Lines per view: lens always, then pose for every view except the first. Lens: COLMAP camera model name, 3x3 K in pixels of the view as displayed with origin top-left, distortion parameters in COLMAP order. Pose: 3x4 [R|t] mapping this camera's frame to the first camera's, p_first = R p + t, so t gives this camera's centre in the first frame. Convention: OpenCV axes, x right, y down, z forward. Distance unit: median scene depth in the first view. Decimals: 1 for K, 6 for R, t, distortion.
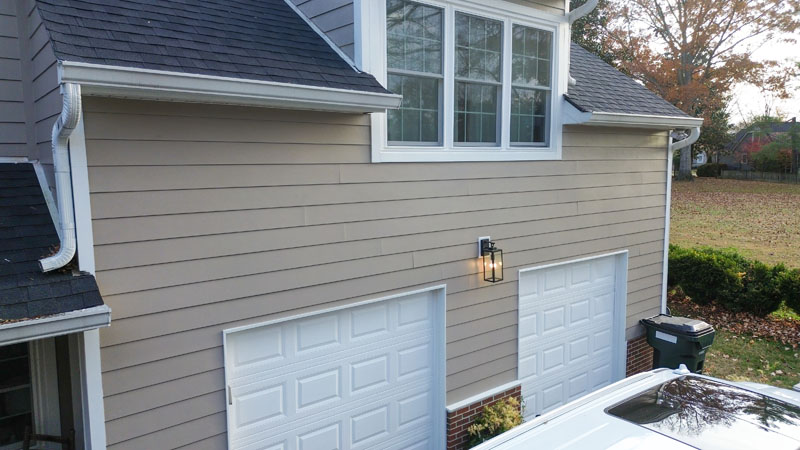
lens RADIAL K [[574.8, 0, 402.5], [0, 574.8, 222.0], [0, 0, 1]] dist [0.087588, -0.092997]
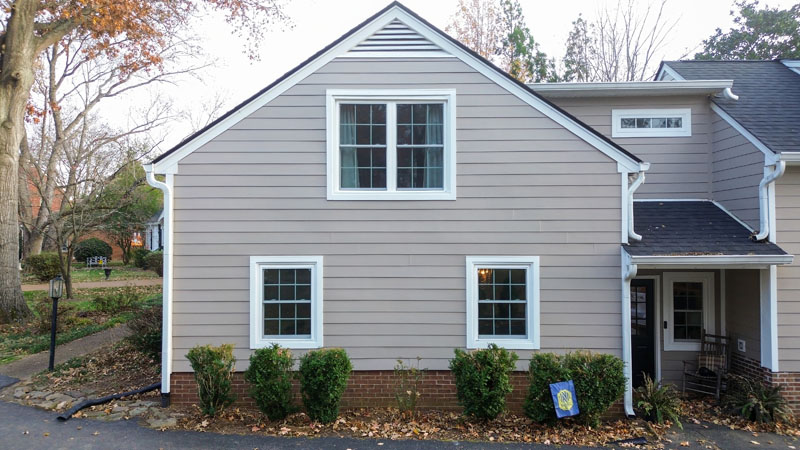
lens RADIAL K [[574.8, 0, 402.5], [0, 574.8, 222.0], [0, 0, 1]] dist [0.087588, -0.092997]
pose [[0.780522, -0.008827, -0.625066, -0.244598], [-0.073406, 0.991689, -0.105666, 0.356902], [0.620804, 0.128358, 0.773387, -1.675107]]
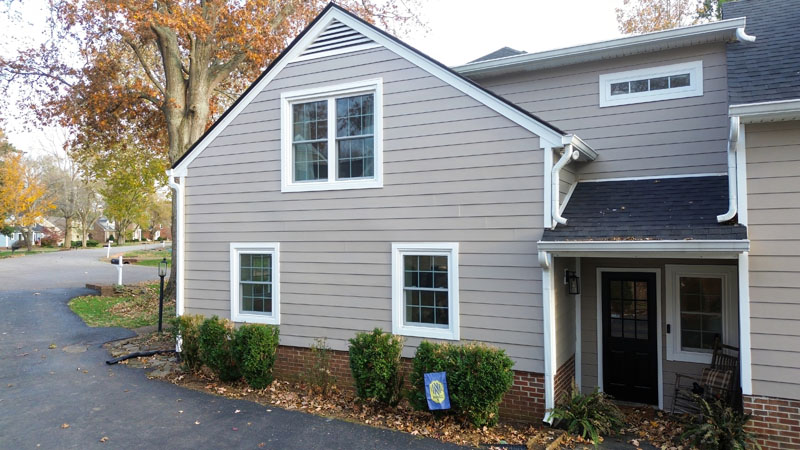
lens RADIAL K [[574.8, 0, 402.5], [0, 574.8, 222.0], [0, 0, 1]] dist [0.087588, -0.092997]
pose [[0.401245, -0.019554, -0.915762, 0.648721], [-0.098092, 0.993105, -0.064185, 0.292011], [0.910703, 0.115582, 0.396561, -0.606973]]
